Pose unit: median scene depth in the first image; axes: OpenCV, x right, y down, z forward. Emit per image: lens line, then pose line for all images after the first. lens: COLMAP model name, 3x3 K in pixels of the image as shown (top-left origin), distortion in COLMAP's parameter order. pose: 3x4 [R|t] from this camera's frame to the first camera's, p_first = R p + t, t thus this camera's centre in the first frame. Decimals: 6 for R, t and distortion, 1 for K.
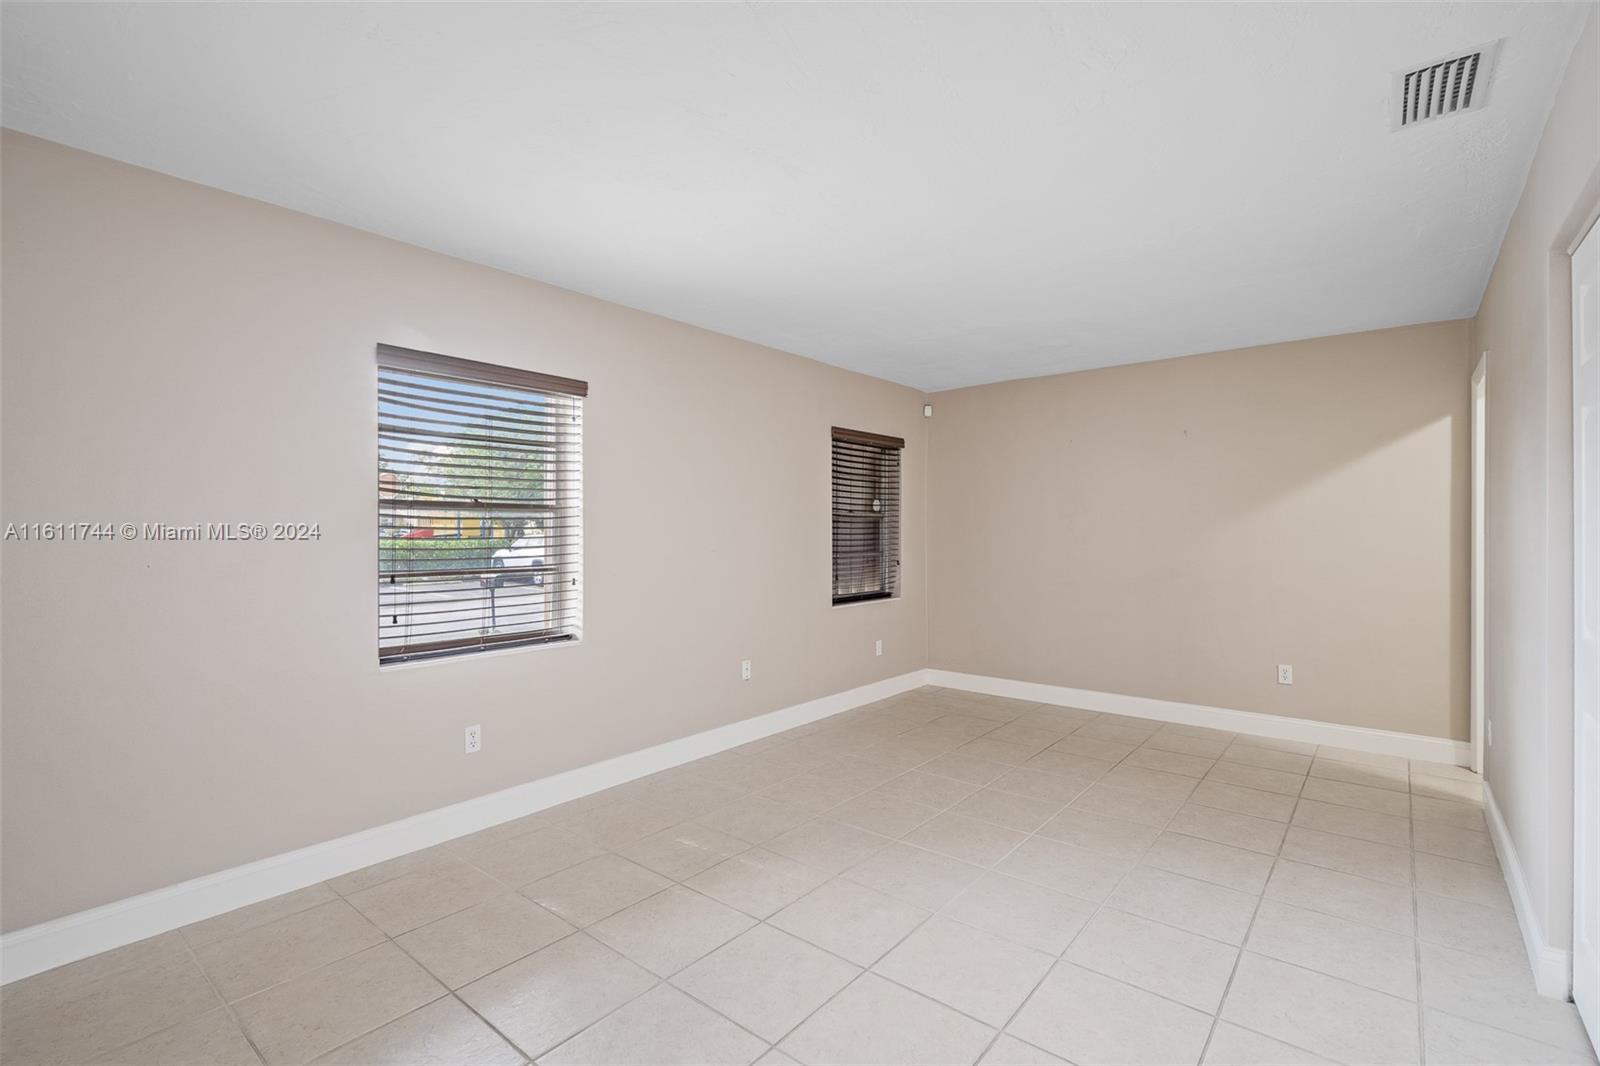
lens RADIAL K [[729.3, 0, 797.6], [0, 729.3, 532.2], [0, 0, 1]] dist [-0.005084, 0.000331]
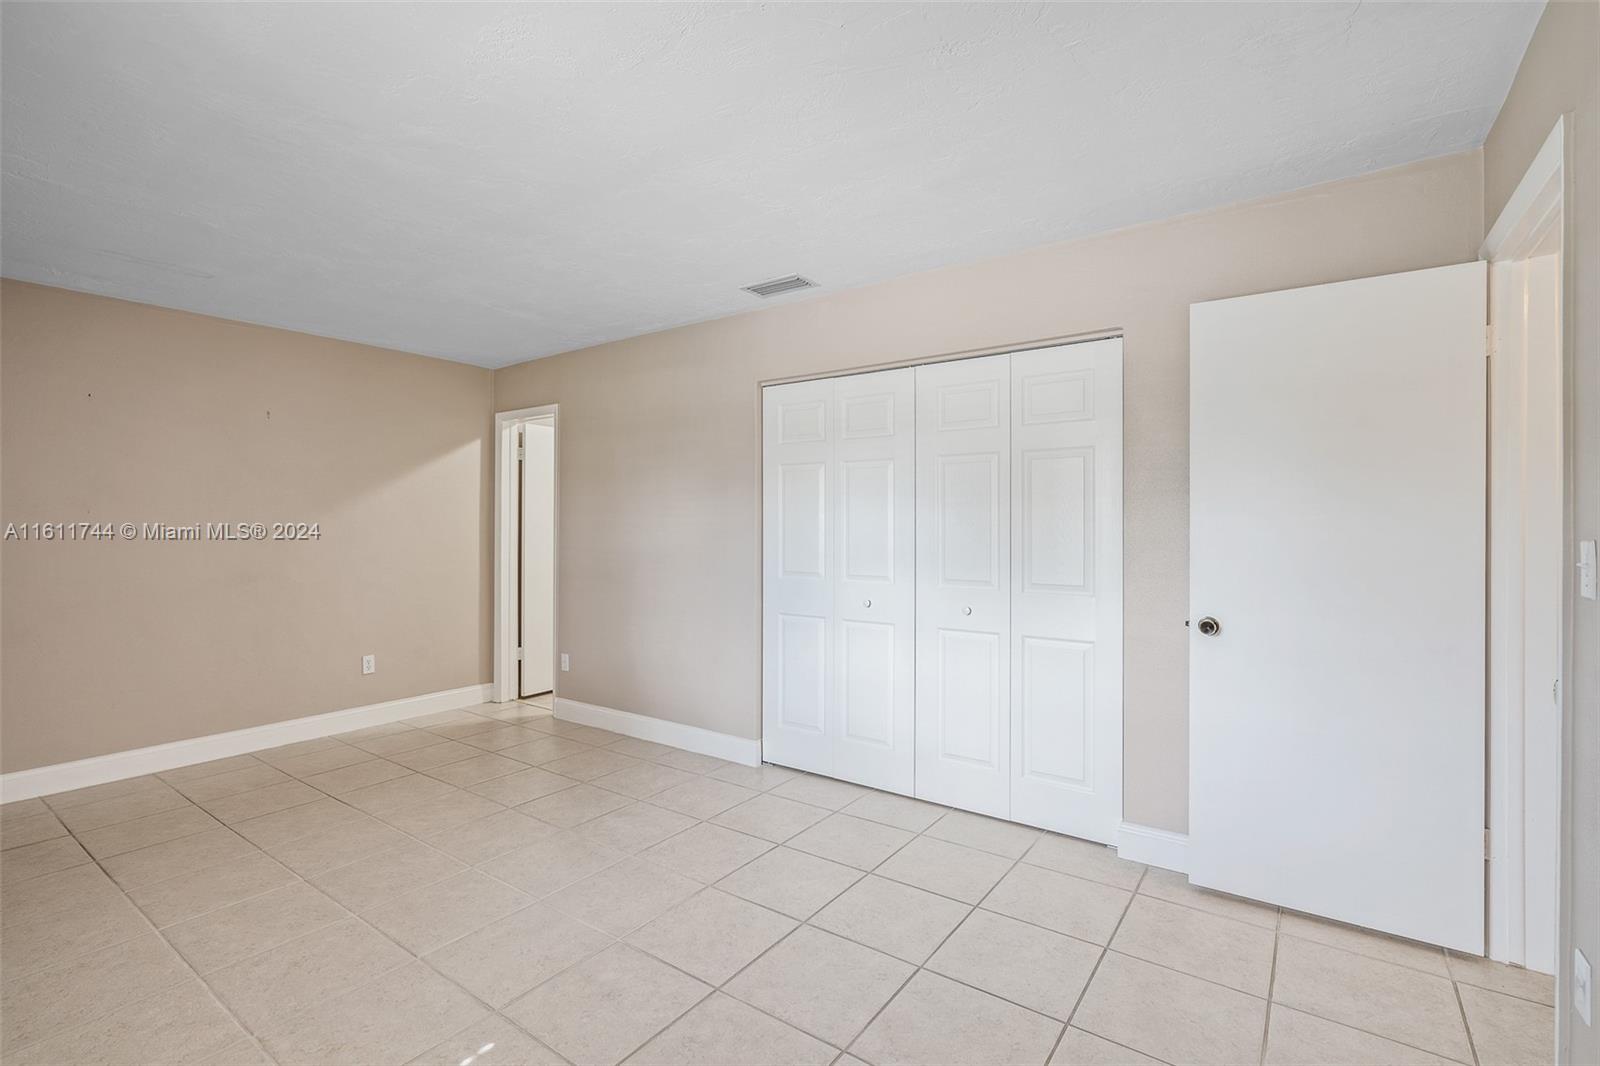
lens RADIAL K [[729.3, 0, 797.6], [0, 729.3, 532.2], [0, 0, 1]] dist [-0.005084, 0.000331]
pose [[-0.068326, -0.009210, 0.997621, -0.486546], [0.002023, 0.999954, 0.009370, -0.003303], [-0.997661, 0.002658, -0.068304, 0.543094]]
